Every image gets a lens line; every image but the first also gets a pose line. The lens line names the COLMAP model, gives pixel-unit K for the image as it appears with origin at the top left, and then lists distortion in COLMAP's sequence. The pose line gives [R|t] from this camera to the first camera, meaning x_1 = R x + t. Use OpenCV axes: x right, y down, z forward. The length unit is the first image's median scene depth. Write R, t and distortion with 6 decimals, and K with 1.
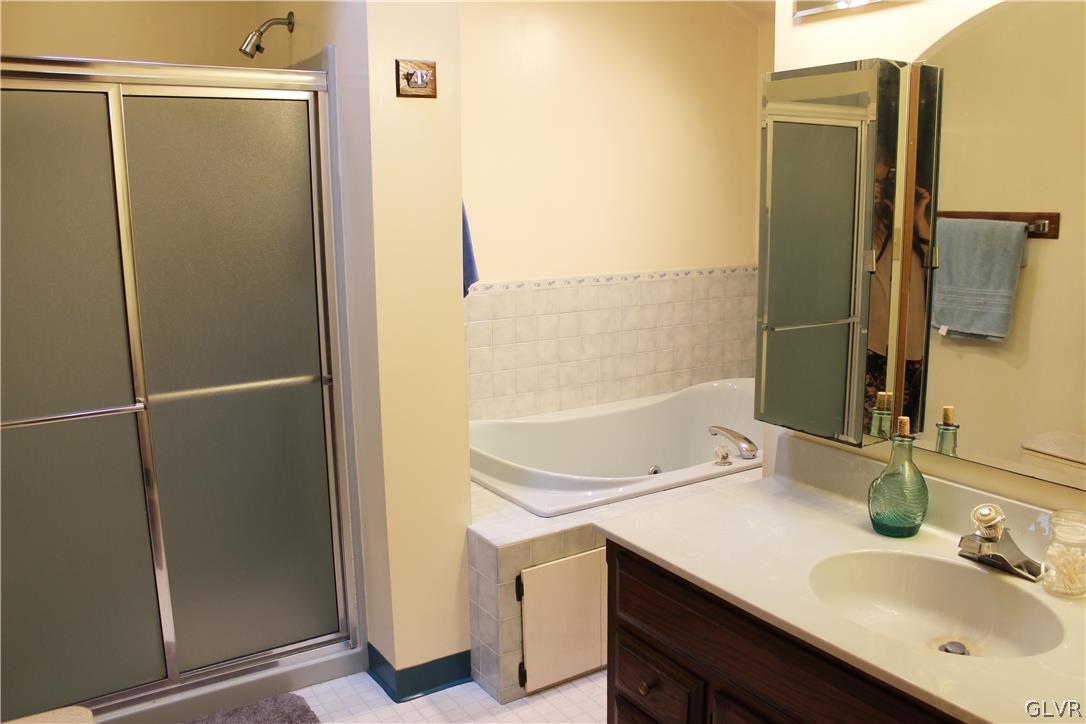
lens RADIAL K [[905.7, 0, 543.0], [0, 905.7, 362.0], [0, 0, 1]] dist [-0.162014, 0.144157]
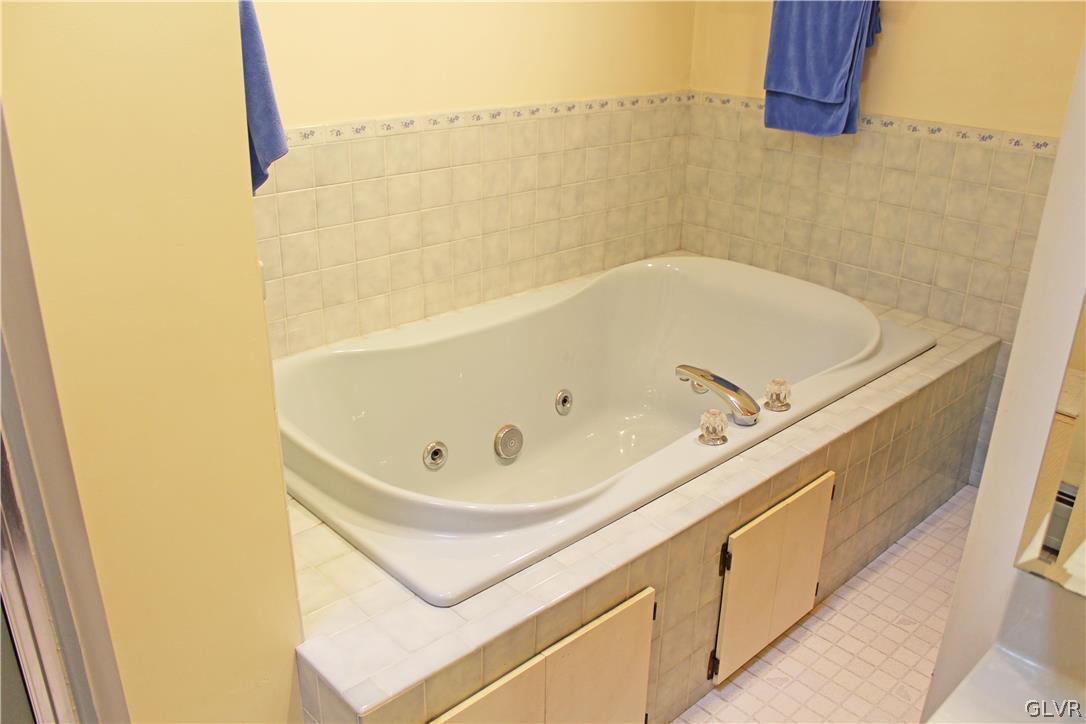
lens RADIAL K [[905.7, 0, 543.0], [0, 905.7, 362.0], [0, 0, 1]] dist [-0.162014, 0.144157]
pose [[0.981851, -0.043467, 0.184603, -0.019722], [0.003519, 0.977389, 0.211421, -0.053264], [-0.189619, -0.206935, 0.959803, 0.331020]]
